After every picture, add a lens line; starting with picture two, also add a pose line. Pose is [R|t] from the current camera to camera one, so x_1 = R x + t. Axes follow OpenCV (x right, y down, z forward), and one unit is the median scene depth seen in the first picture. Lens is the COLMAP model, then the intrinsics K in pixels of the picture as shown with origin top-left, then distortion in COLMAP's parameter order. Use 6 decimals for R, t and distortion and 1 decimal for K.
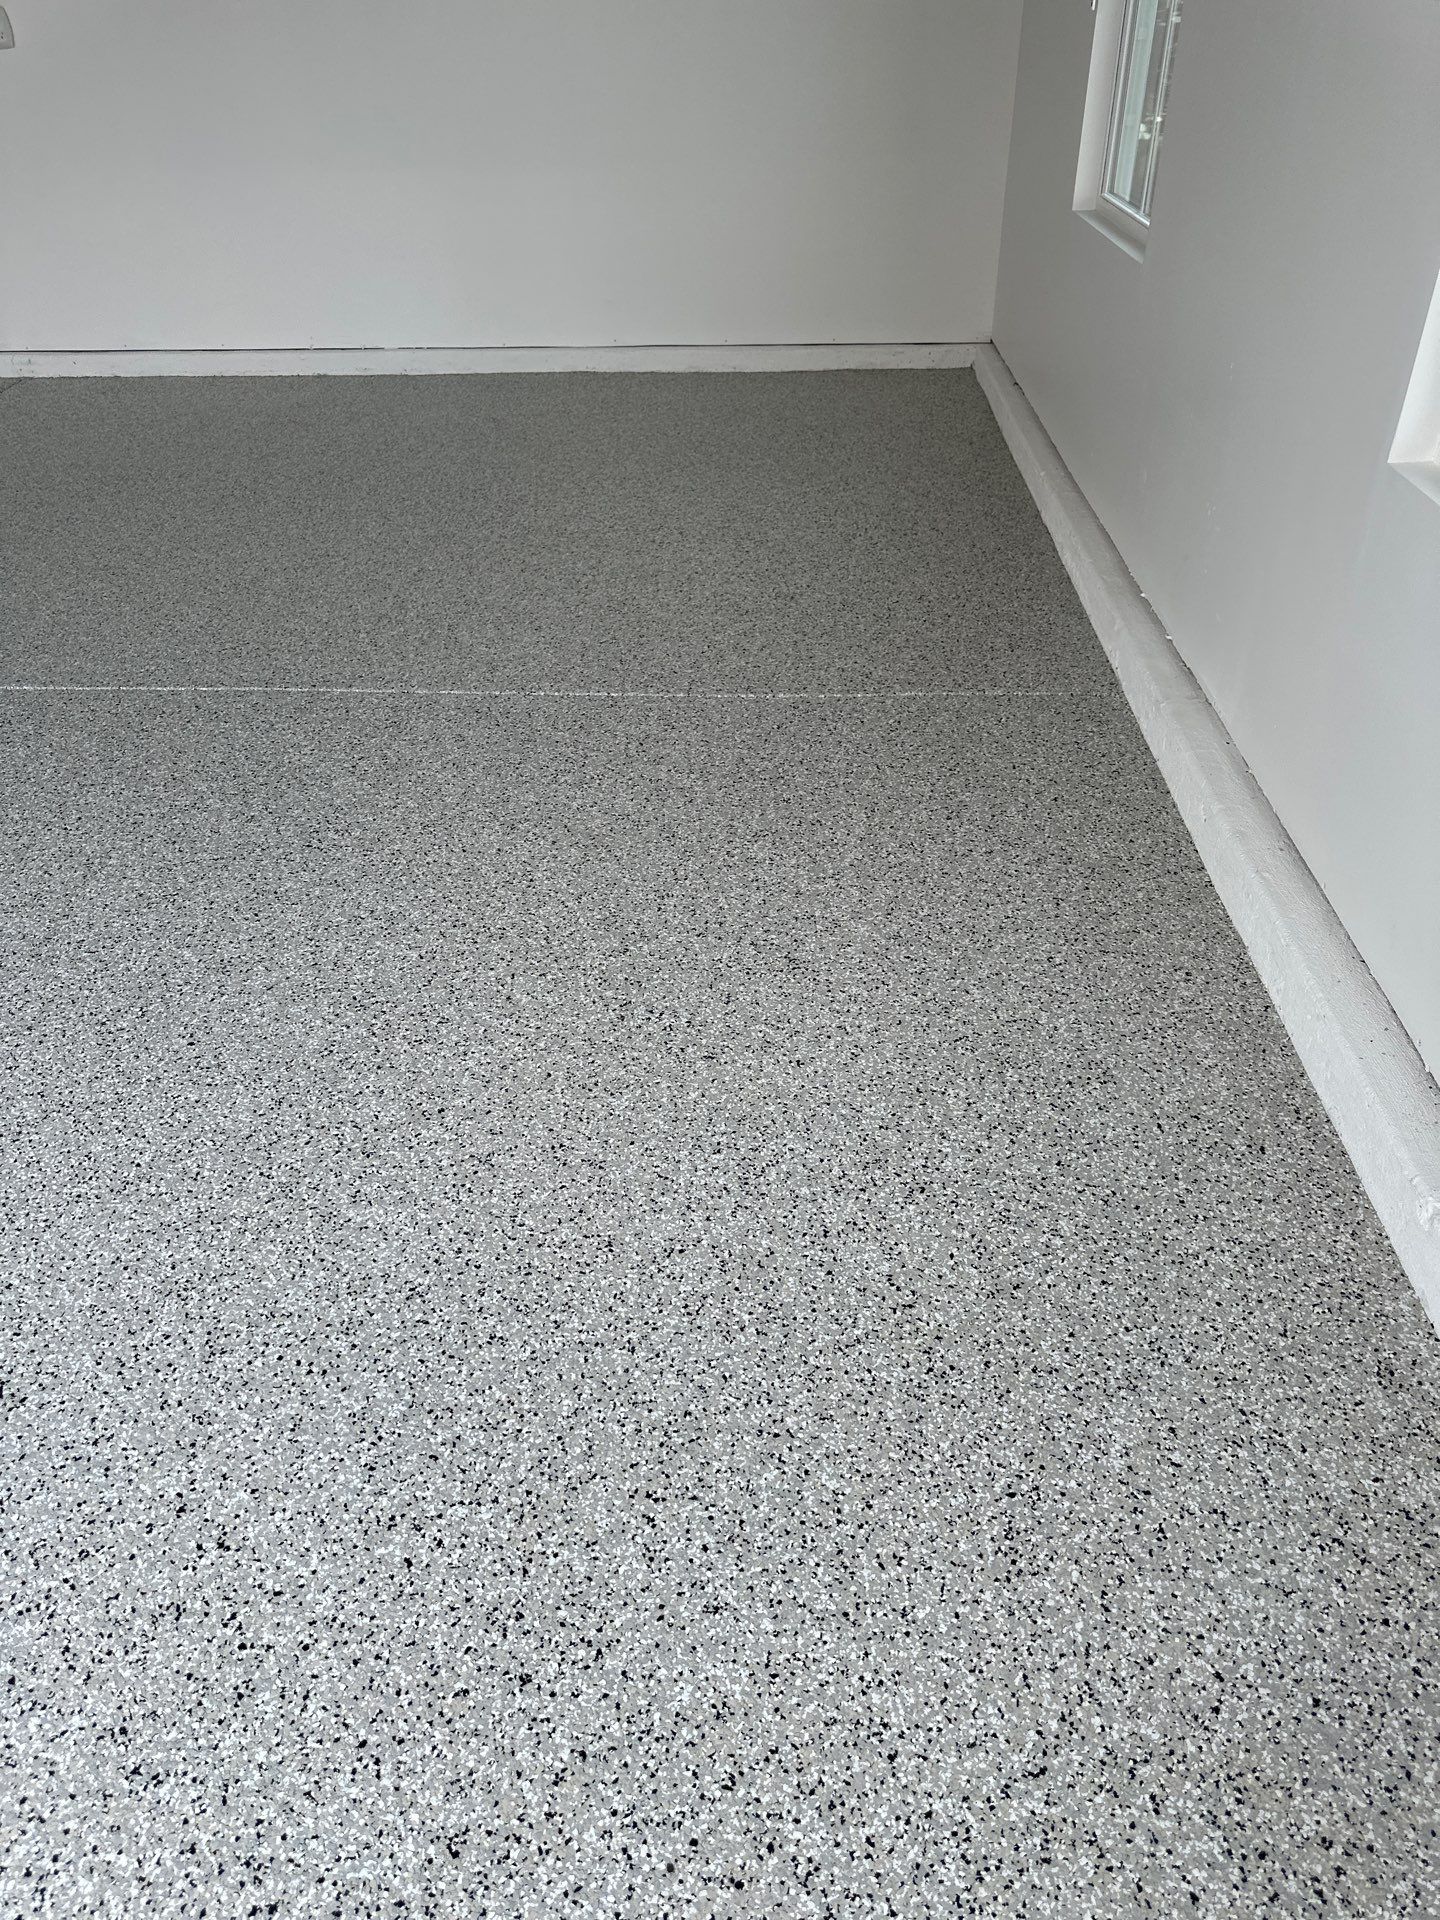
lens RADIAL K [[1367.6, 0, 715.4], [0, 1367.6, 1013.5], [0, 0, 1]] dist [0.019790, -0.032891]
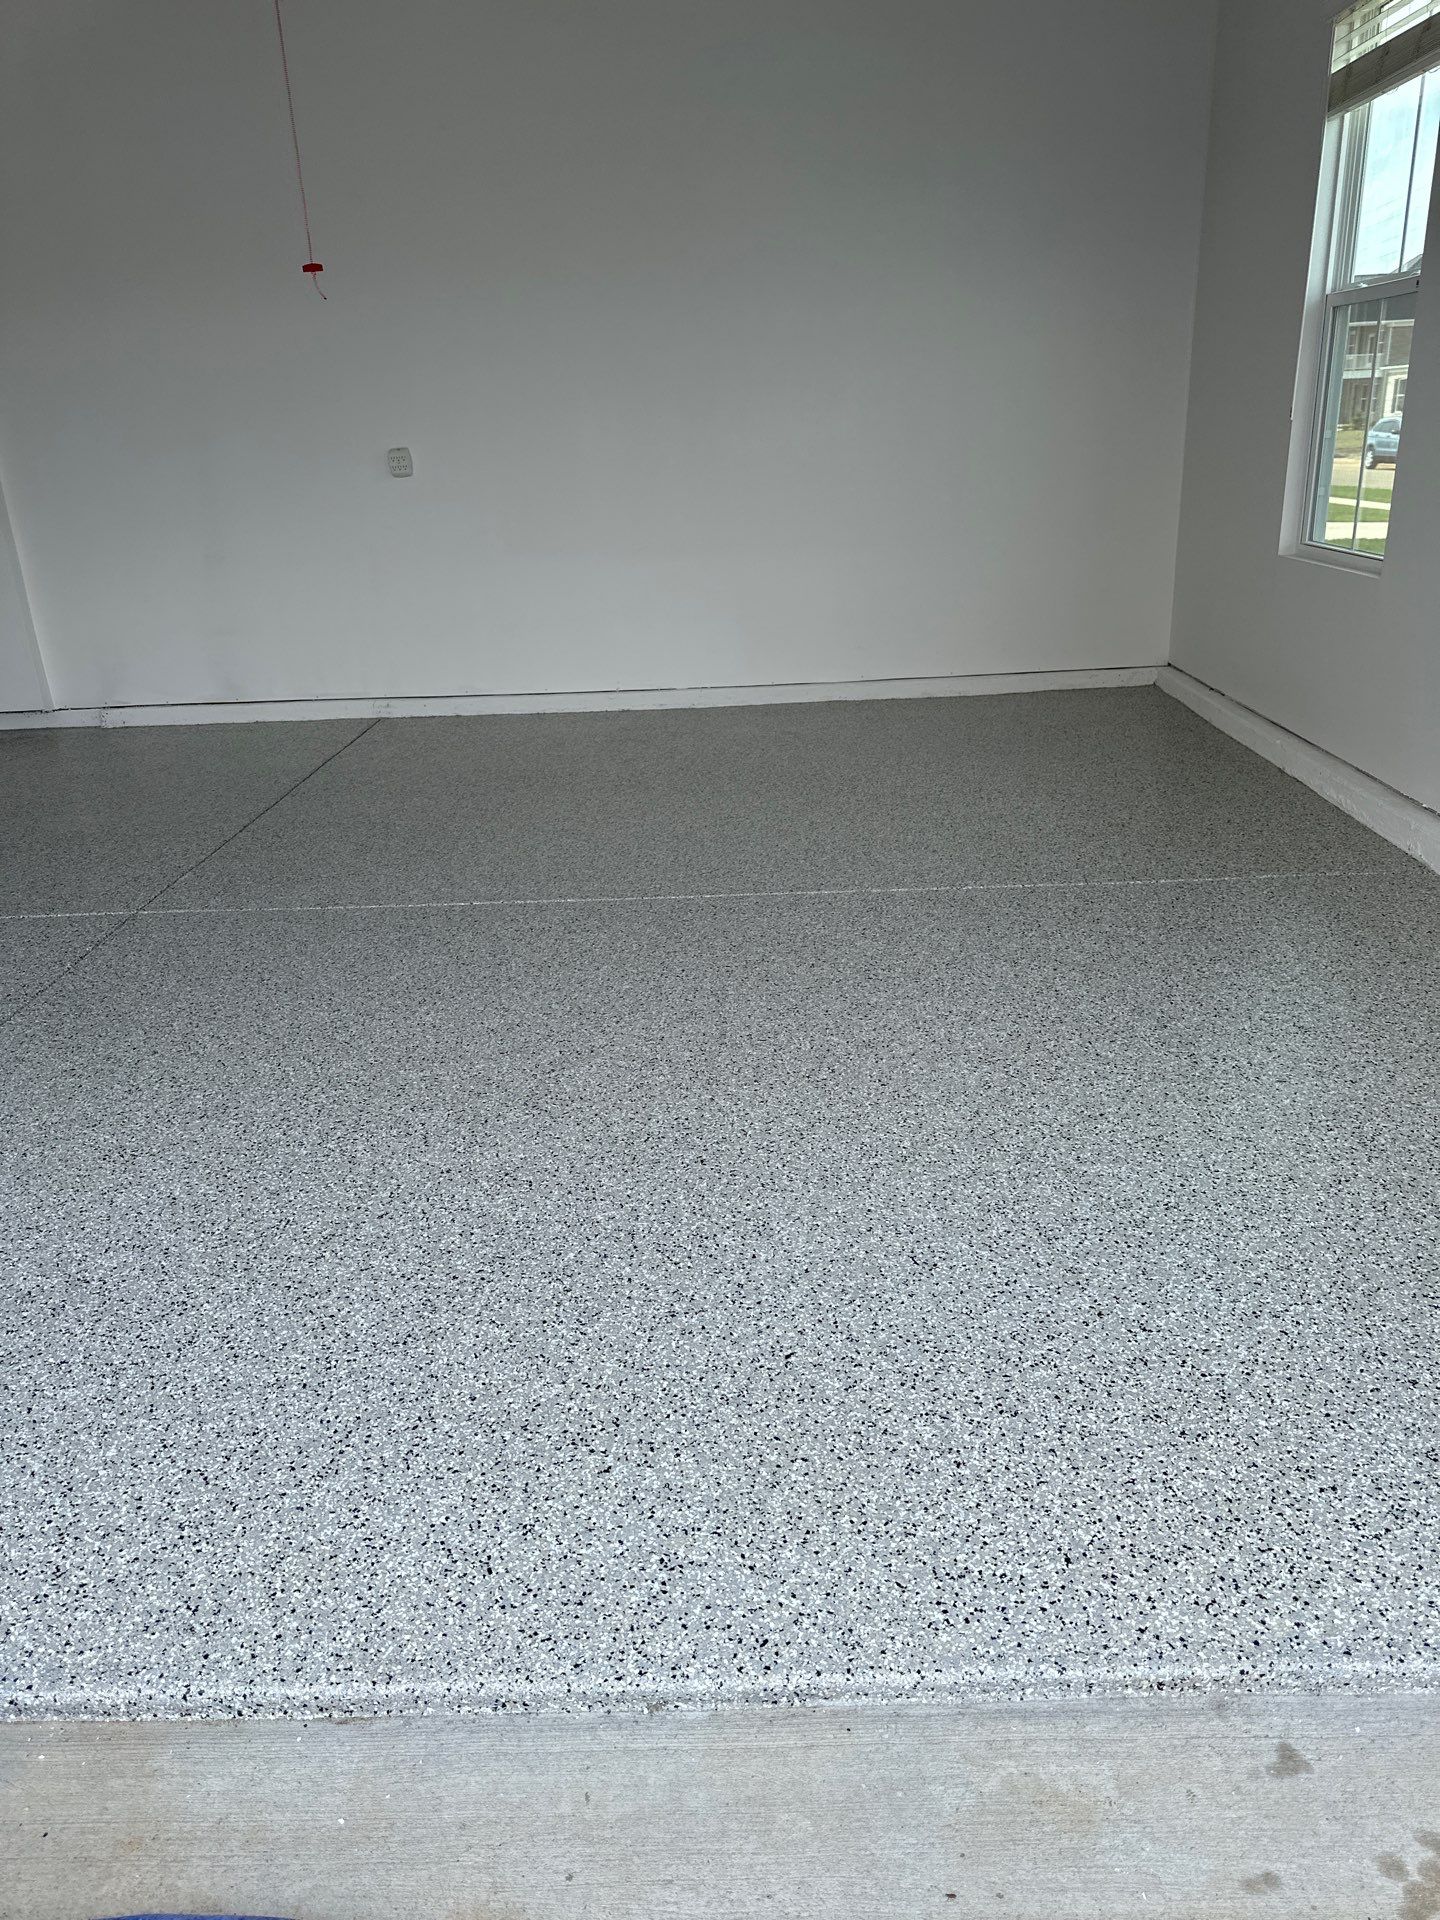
lens RADIAL K [[1368.0, 0, 720.6], [0, 1368.0, 968.8], [0, 0, 1]] dist [0.202976, -0.421243]
pose [[0.999476, -0.032351, -0.001140, -0.668432], [0.030744, 0.959663, -0.279468, 0.356839], [0.010135, 0.279287, 0.960154, -0.424607]]
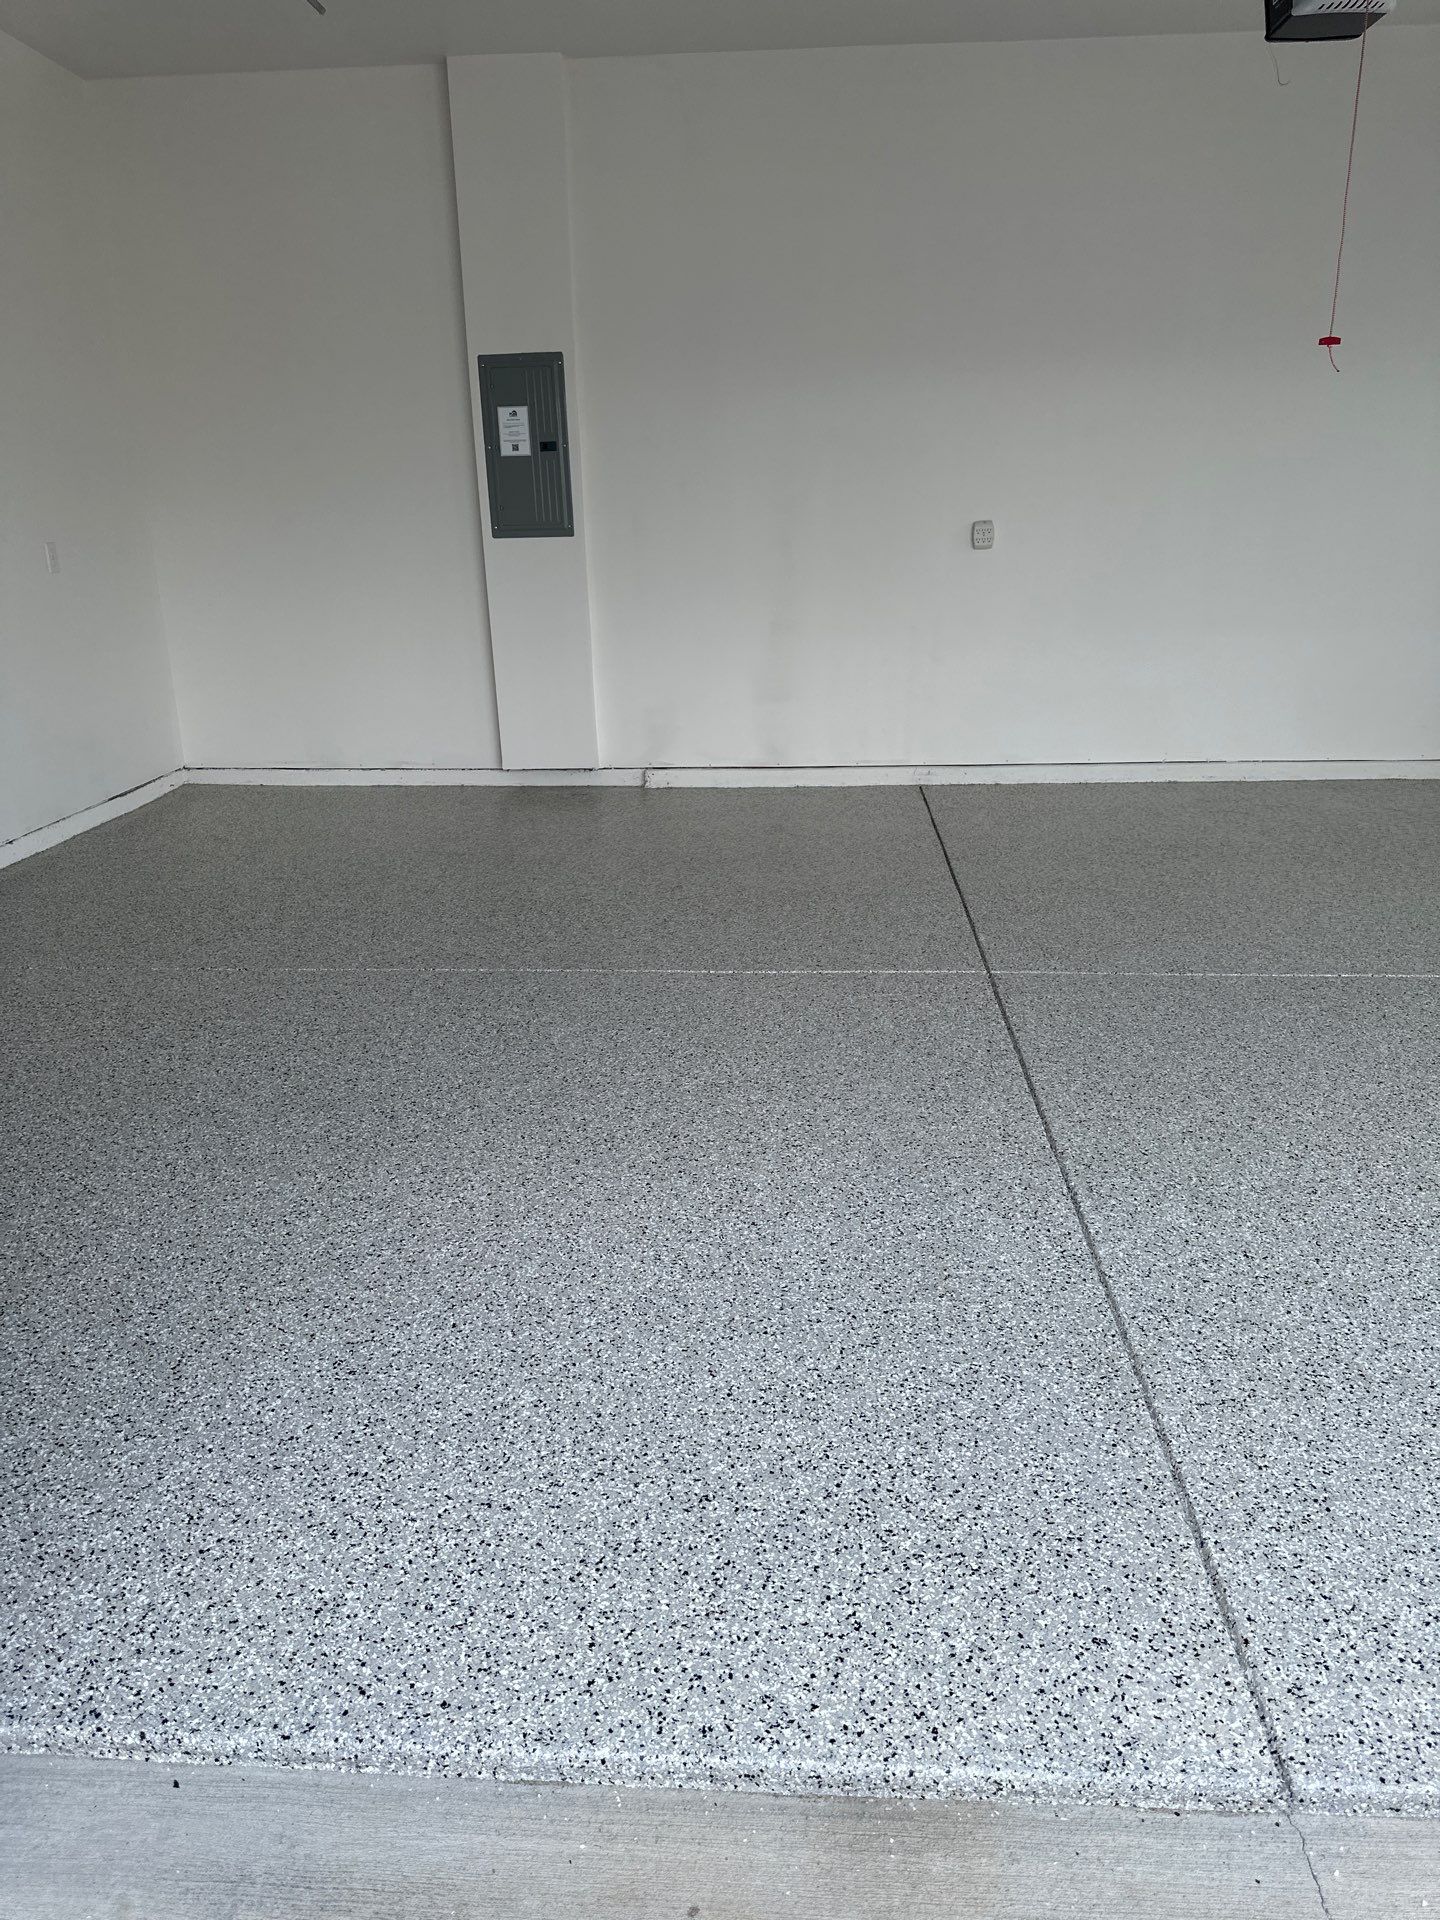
lens RADIAL K [[1368.0, 0, 720.6], [0, 1368.0, 968.8], [0, 0, 1]] dist [0.202976, -0.421243]
pose [[0.999123, 0.008163, -0.041064, -2.052060], [-0.021264, 0.943833, -0.329738, 0.348636], [0.036065, 0.330322, 0.943179, -0.409661]]
